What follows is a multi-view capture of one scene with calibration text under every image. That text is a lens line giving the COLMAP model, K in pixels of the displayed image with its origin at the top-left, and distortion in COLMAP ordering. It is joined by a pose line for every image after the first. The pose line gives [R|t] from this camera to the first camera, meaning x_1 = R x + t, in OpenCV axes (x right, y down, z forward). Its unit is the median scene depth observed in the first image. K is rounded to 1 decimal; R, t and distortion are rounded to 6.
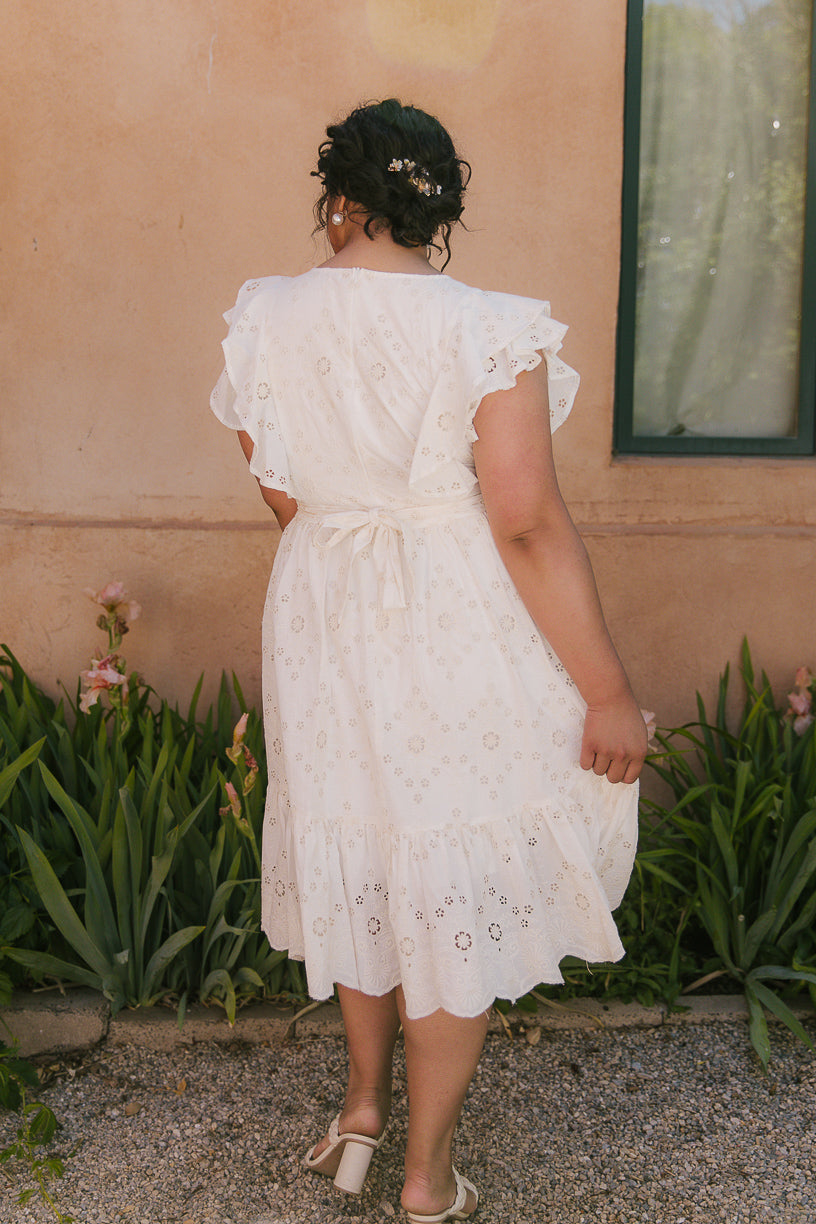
lens RADIAL K [[1349.7, 0, 361.2], [0, 1349.7, 542.8], [0, 0, 1]] dist [0.014488, -0.004459]
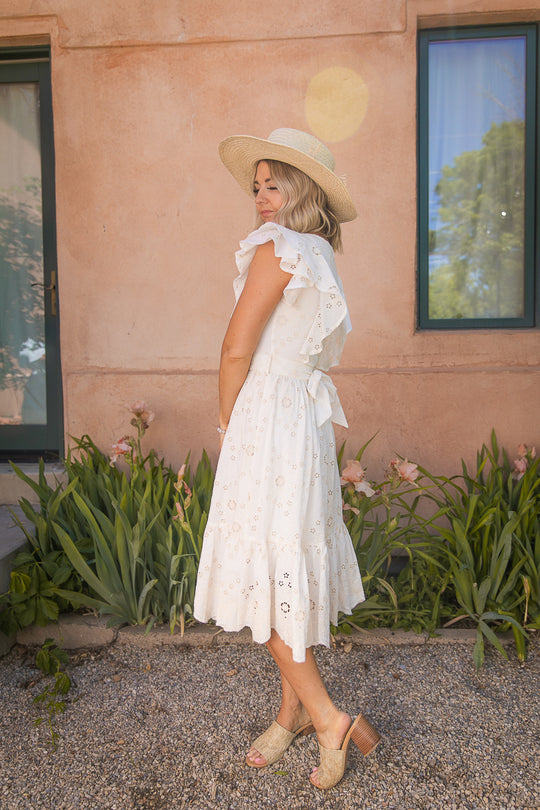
lens RADIAL K [[673.8, 0, 270.6], [0, 673.8, 394.8], [0, 0, 1]] dist [0.009377, -0.003299]
pose [[0.989805, -0.017251, -0.141384, 0.149729], [0.013786, 0.999581, -0.025453, 0.053050], [0.141764, 0.023244, 0.989628, 0.101563]]
